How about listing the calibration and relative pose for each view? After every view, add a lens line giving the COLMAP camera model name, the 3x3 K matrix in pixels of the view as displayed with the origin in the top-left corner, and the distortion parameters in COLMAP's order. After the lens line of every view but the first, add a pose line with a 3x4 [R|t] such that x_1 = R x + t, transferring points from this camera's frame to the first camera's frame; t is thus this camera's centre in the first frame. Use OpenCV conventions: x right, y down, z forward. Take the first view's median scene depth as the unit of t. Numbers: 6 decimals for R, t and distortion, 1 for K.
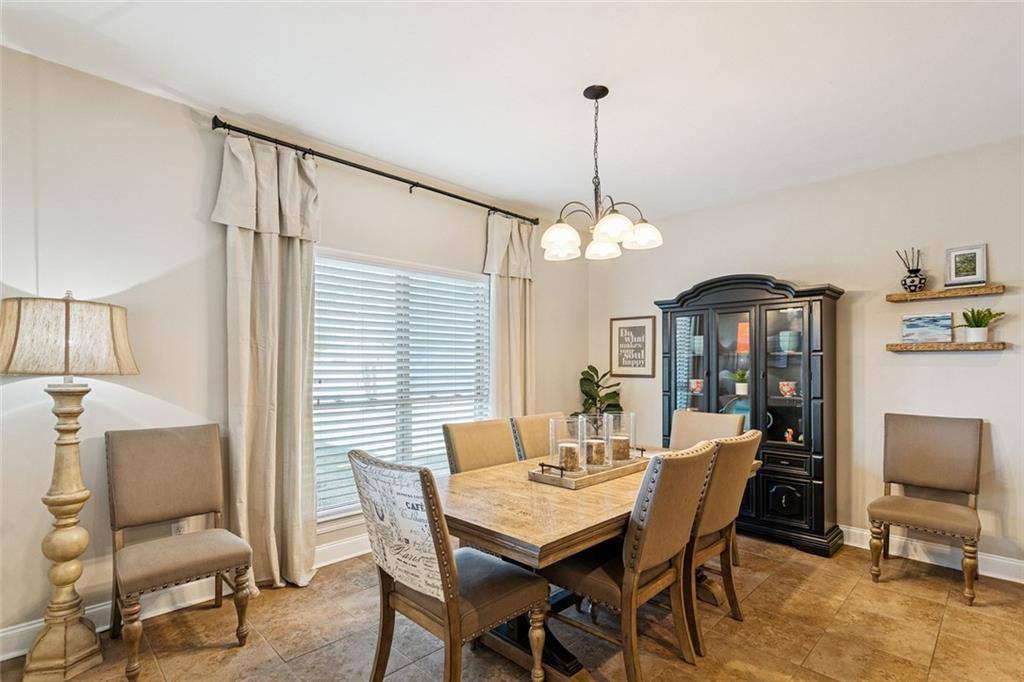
lens RADIAL K [[494.5, 0, 511.0], [0, 494.5, 369.4], [0, 0, 1]] dist [0.001822, 0.000309]
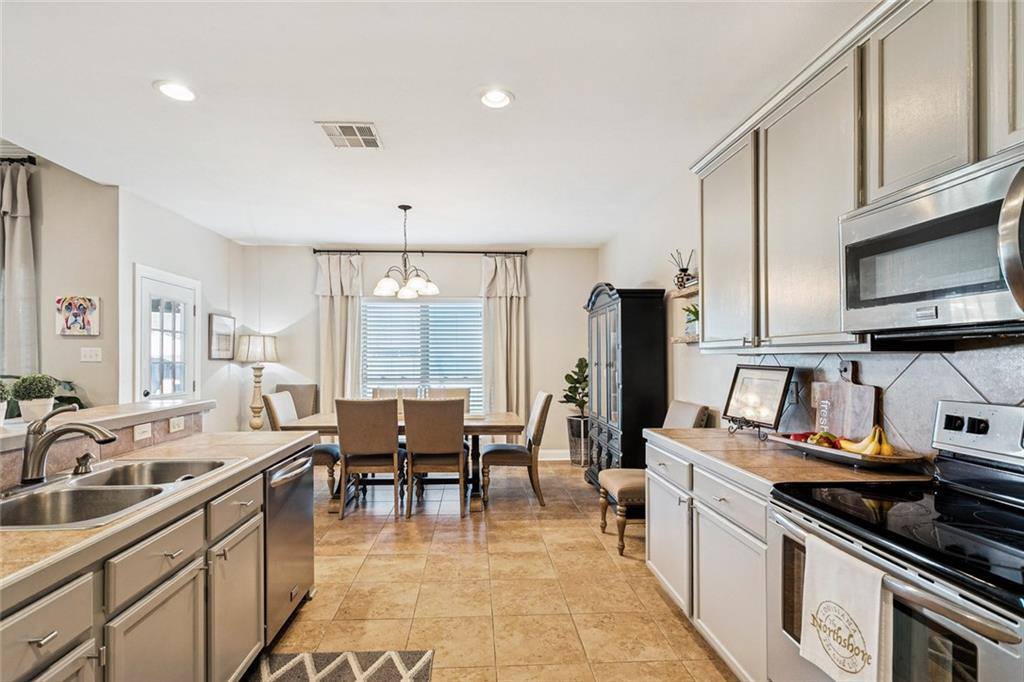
lens RADIAL K [[486.0, 0, 504.3], [0, 486.0, 354.1], [0, 0, 1]] dist [-0.000069, 0.000164]
pose [[0.748123, -0.008551, -0.663505, 1.265050], [-0.003520, 0.999852, -0.016854, 0.007063], [0.663551, 0.014945, 0.747982, -0.067935]]
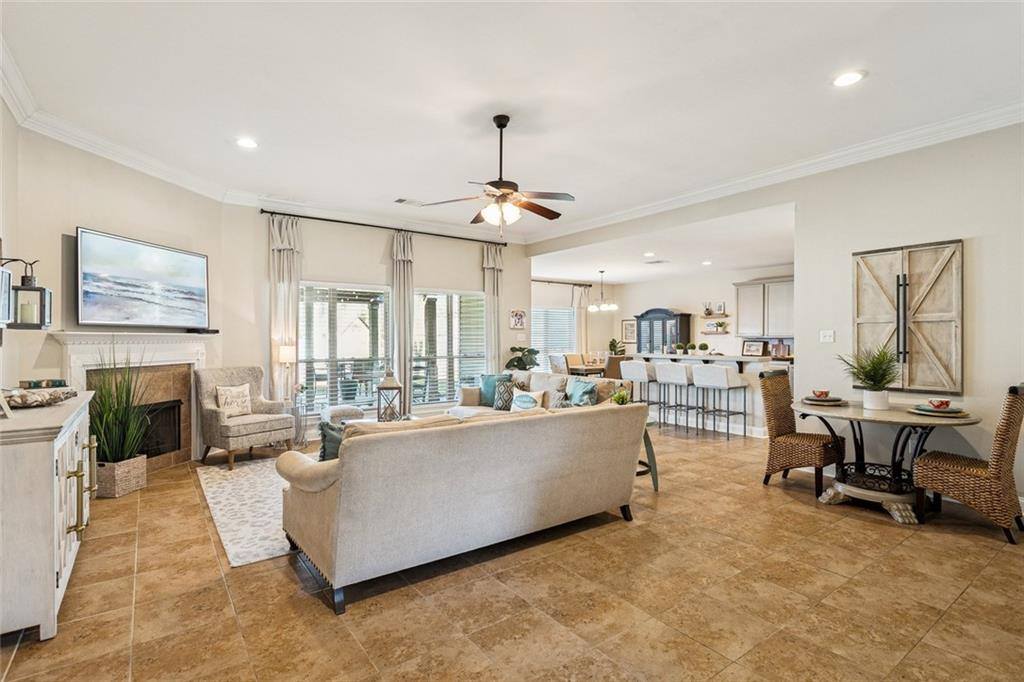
lens RADIAL K [[492.7, 0, 509.7], [0, 492.7, 336.3], [0, 0, 1]] dist [0.000695, 0.000744]
pose [[0.988088, -0.004850, -0.153816, 0.035888], [0.002450, 0.999872, -0.015788, 0.026470], [0.153873, 0.015223, 0.987973, -2.437146]]
